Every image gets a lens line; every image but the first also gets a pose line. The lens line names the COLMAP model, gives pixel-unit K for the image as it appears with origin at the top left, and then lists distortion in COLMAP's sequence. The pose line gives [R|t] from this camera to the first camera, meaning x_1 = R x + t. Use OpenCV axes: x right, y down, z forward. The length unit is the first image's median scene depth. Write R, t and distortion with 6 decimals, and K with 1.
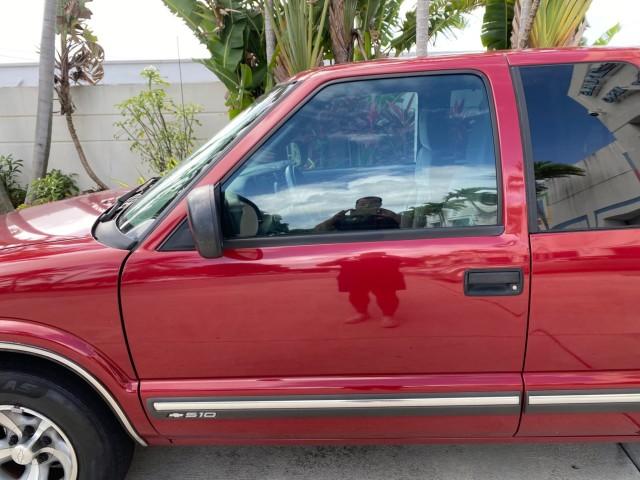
lens RADIAL K [[496.8, 0, 318.3], [0, 496.8, 241.5], [0, 0, 1]] dist [0.027345, -0.024251]
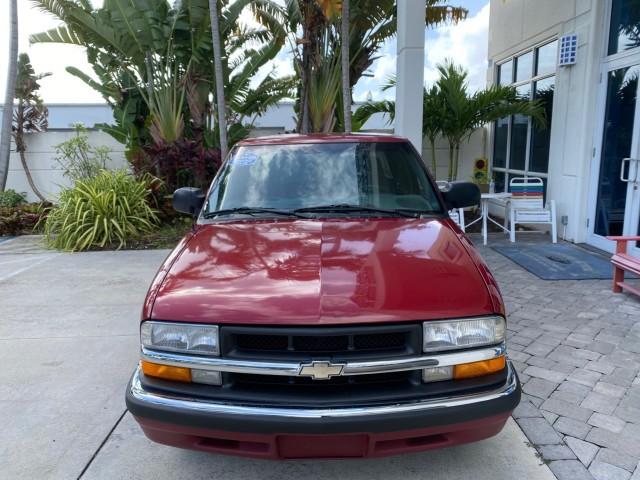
lens RADIAL K [[496.8, 0, 317.1], [0, 496.8, 236.5], [0, 0, 1]] dist [0.027345, -0.024251]
pose [[0.997860, -0.001565, 0.065364, 0.289335], [0.006257, 0.997411, -0.071635, 0.112900], [-0.065083, 0.071891, 0.995287, -0.538483]]
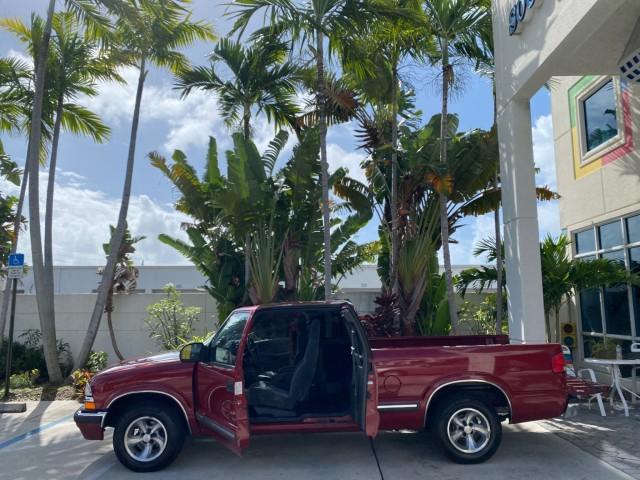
lens RADIAL K [[496.8, 0, 317.8], [0, 496.8, 234.9], [0, 0, 1]] dist [0.027345, -0.024251]
pose [[0.998734, 0.025037, 0.043632, 0.055176], [-0.006152, 0.921626, -0.388031, 0.113612], [-0.049927, 0.387271, 0.920613, -0.521257]]
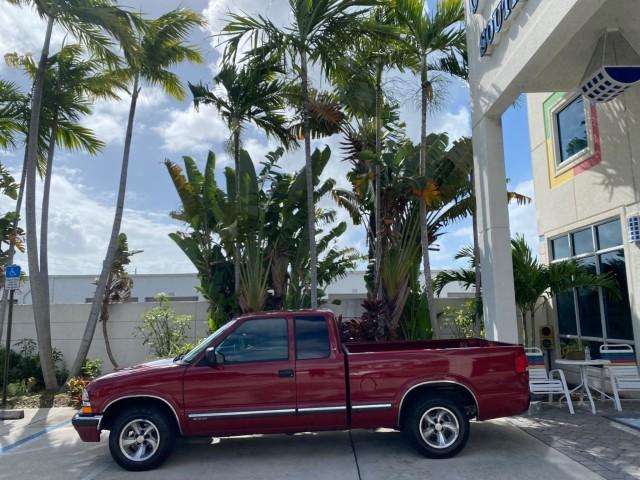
lens RADIAL K [[496.8, 0, 319.1], [0, 496.8, 232.5], [0, 0, 1]] dist [0.027345, -0.024251]
pose [[0.998300, 0.015378, 0.056211, 0.075531], [0.008480, 0.915950, -0.401202, 0.124966], [-0.057656, 0.400997, 0.914263, -0.584717]]
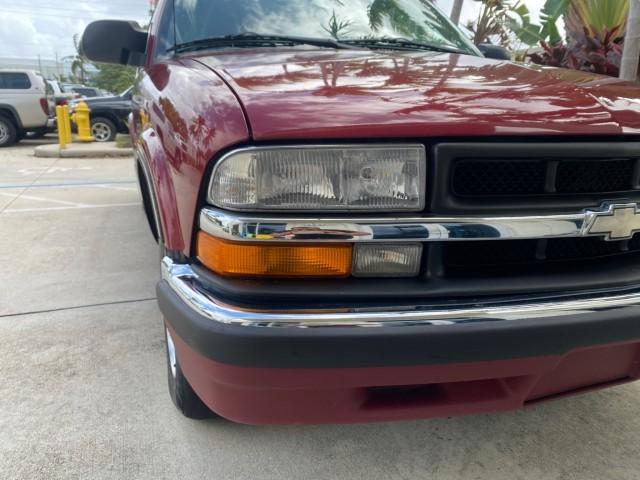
lens RADIAL K [[496.8, 0, 319.7], [0, 496.8, 235.2], [0, 0, 1]] dist [0.027345, -0.024251]
pose [[0.912089, -0.055733, 0.406186, 0.174094], [0.067429, 0.997618, -0.014529, 0.165470], [-0.404409, 0.040640, 0.913675, -0.361339]]
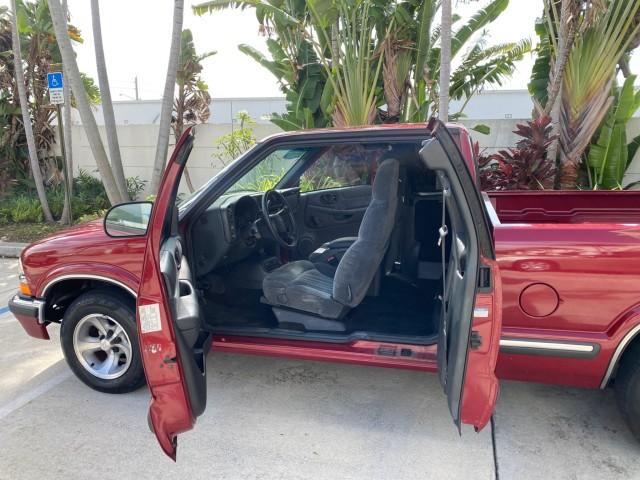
lens RADIAL K [[496.8, 0, 315.5], [0, 496.8, 241.8], [0, 0, 1]] dist [0.027345, -0.024251]
pose [[0.974925, 0.061951, -0.213738, 0.122056], [-0.074025, 0.996054, -0.048947, 0.023123], [0.209863, 0.063542, 0.975664, -0.147866]]
